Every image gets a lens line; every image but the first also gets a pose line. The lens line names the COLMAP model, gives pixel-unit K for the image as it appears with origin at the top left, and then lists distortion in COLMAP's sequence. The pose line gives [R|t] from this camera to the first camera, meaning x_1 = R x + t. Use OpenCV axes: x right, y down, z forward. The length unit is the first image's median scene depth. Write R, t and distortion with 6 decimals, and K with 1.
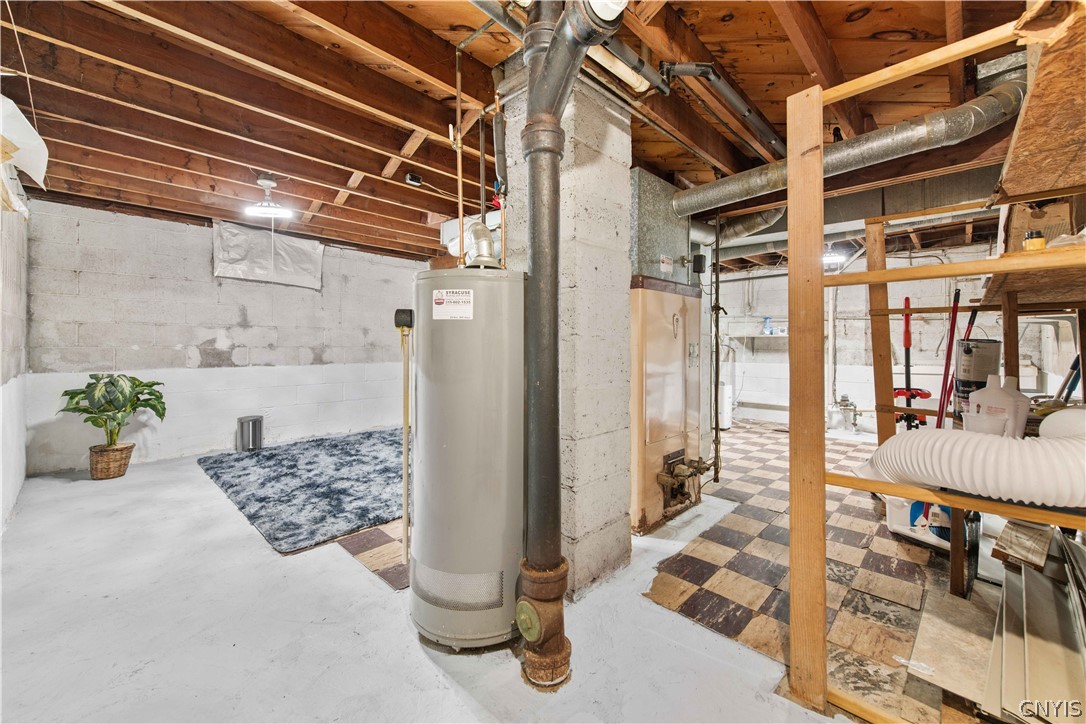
lens RADIAL K [[427.3, 0, 554.9], [0, 427.3, 339.7], [0, 0, 1]] dist [0.014642, -0.003795]
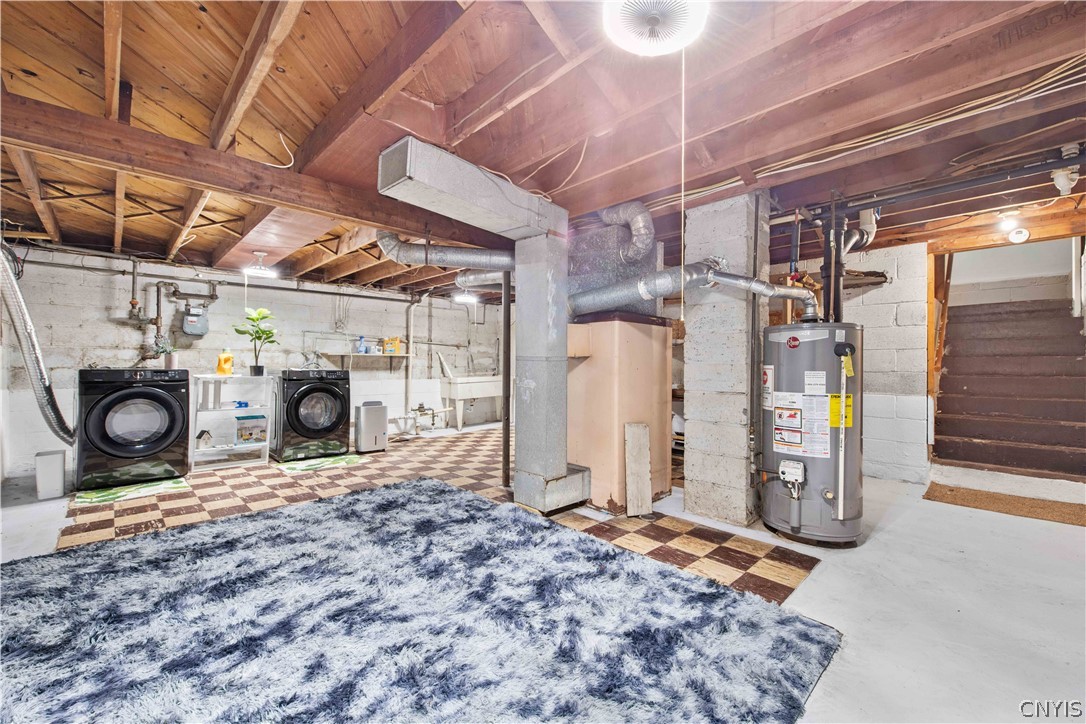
lens RADIAL K [[427.3, 0, 535.7], [0, 427.3, 362.0], [0, 0, 1]] dist [0.014642, -0.003795]
pose [[0.068780, 0.001123, 0.997631, -0.659711], [-0.016292, 0.999867, -0.000002, 0.003403], [-0.997499, -0.016253, 0.068789, 0.683947]]
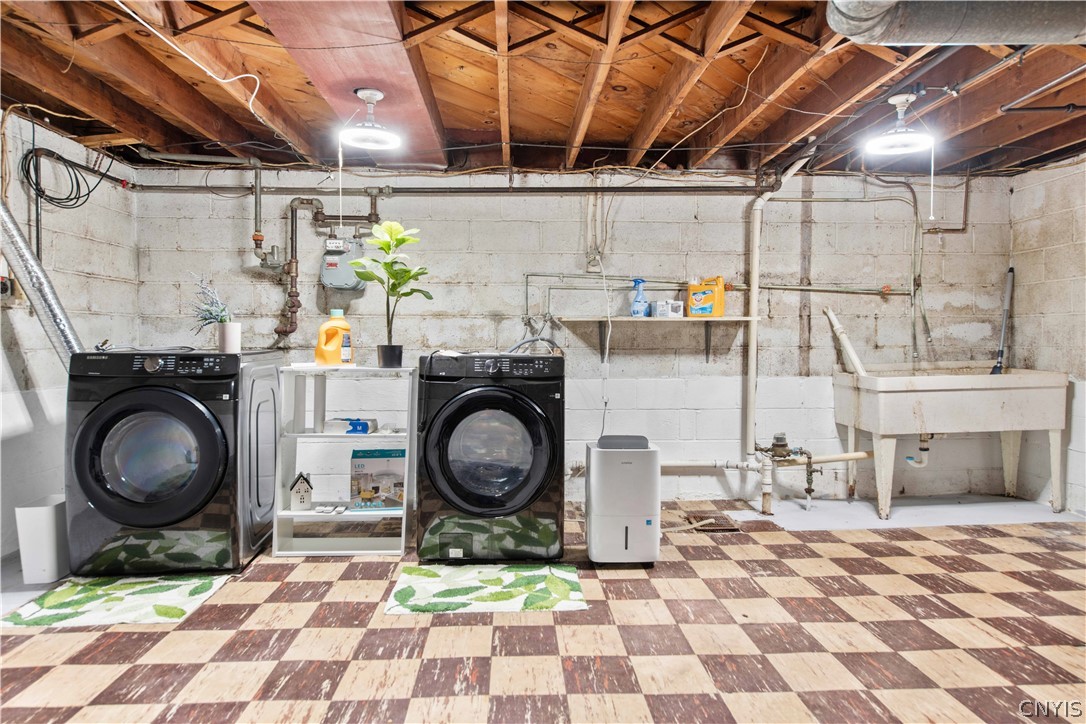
lens RADIAL K [[642.6, 0, 538.4], [0, 642.6, 355.2], [0, 0, 1]] dist [0.015752, 0.001408]
pose [[0.697700, -0.022810, 0.716027, -0.101737], [-0.005629, 0.999288, 0.037319, 0.006201], [-0.716368, -0.030068, 0.697074, 0.788991]]
